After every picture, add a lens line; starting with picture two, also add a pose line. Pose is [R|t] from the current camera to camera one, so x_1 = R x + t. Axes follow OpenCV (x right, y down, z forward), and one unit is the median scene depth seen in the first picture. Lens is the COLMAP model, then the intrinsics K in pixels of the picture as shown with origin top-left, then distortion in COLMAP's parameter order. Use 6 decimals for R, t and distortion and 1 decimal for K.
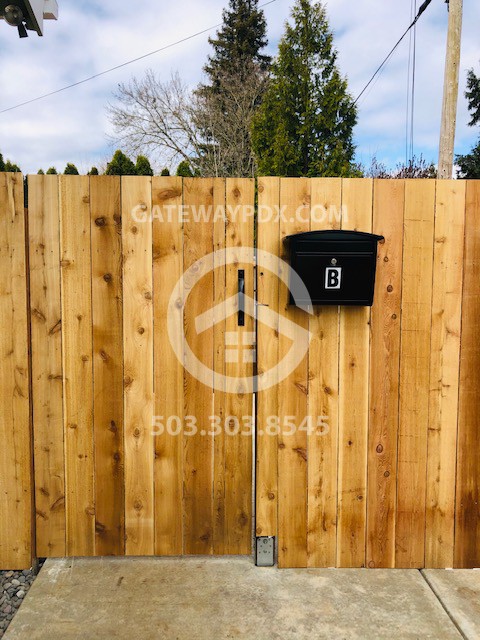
lens RADIAL K [[528.0, 0, 213.9], [0, 528.0, 307.9], [0, 0, 1]] dist [0.027233, -0.029932]
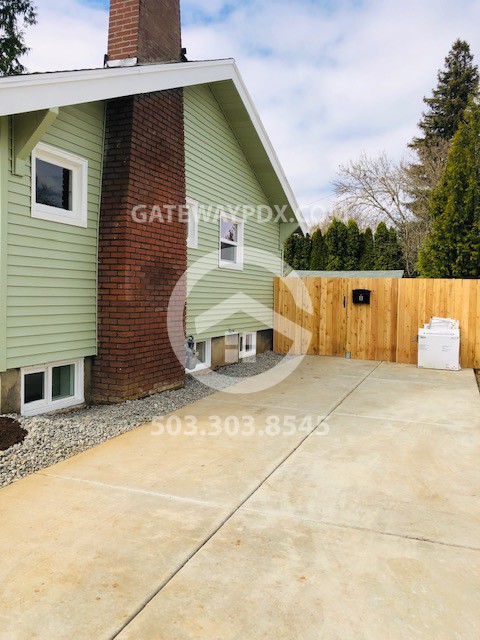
lens RADIAL K [[528.0, 0, 240.6], [0, 528.0, 319.2], [0, 0, 1]] dist [0.027233, -0.029932]
pose [[0.933976, 0.032463, -0.355857, 0.873335], [-0.044200, 0.998712, -0.024899, 0.293567], [0.354591, 0.038984, 0.934208, -3.796765]]
